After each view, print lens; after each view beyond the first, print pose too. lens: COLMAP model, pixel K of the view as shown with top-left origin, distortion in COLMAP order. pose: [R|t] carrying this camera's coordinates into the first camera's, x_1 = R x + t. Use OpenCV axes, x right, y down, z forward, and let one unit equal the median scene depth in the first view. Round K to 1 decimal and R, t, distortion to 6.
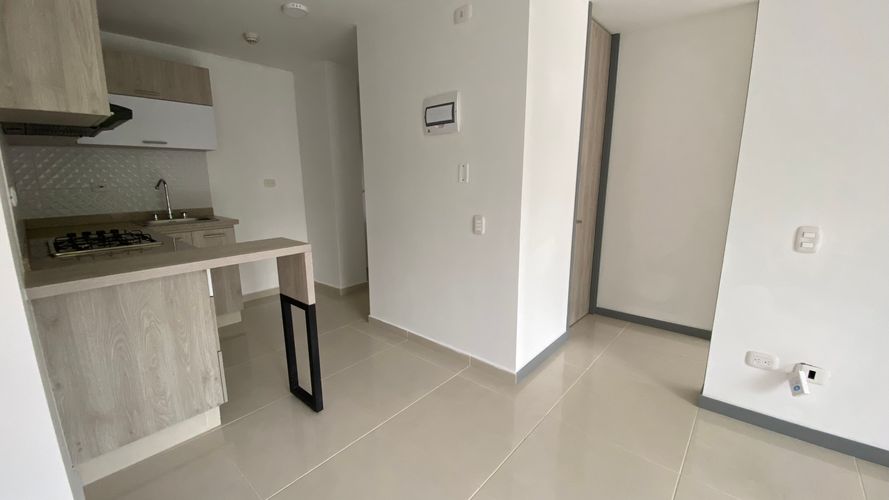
lens RADIAL K [[362.7, 0, 443.8], [0, 362.7, 247.2], [0, 0, 1]] dist [-0.001917, -0.000163]
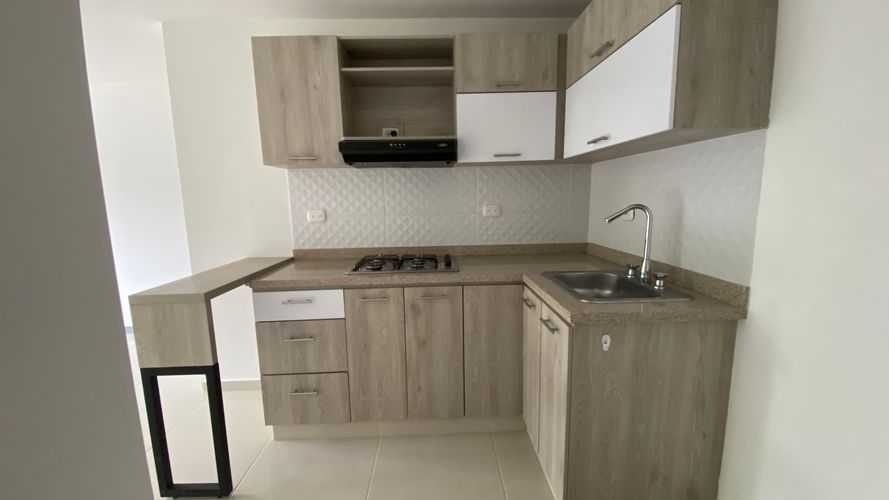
lens RADIAL K [[359.0, 0, 442.2], [0, 359.0, 250.1], [0, 0, 1]] dist [0.031267, -0.000129]
pose [[-0.732739, 0.115578, -0.670623, -0.283189], [-0.110807, 0.952056, 0.285152, -0.321297], [0.671428, 0.283252, -0.684802, 1.564068]]
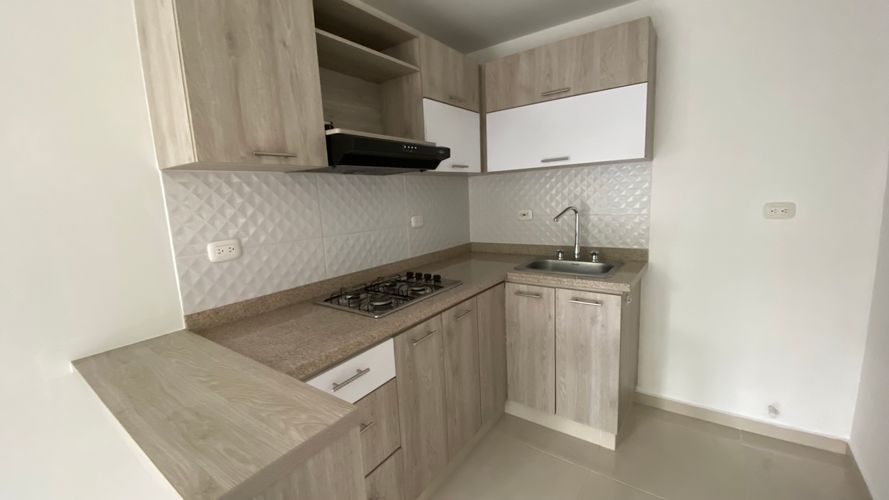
lens RADIAL K [[359.0, 0, 442.2], [0, 359.0, 250.1], [0, 0, 1]] dist [0.031267, -0.000129]
pose [[0.082464, 0.149877, -0.985260, -0.082068], [-0.142406, 0.980254, 0.137196, -0.217499], [0.986367, 0.128993, 0.102179, 0.890169]]
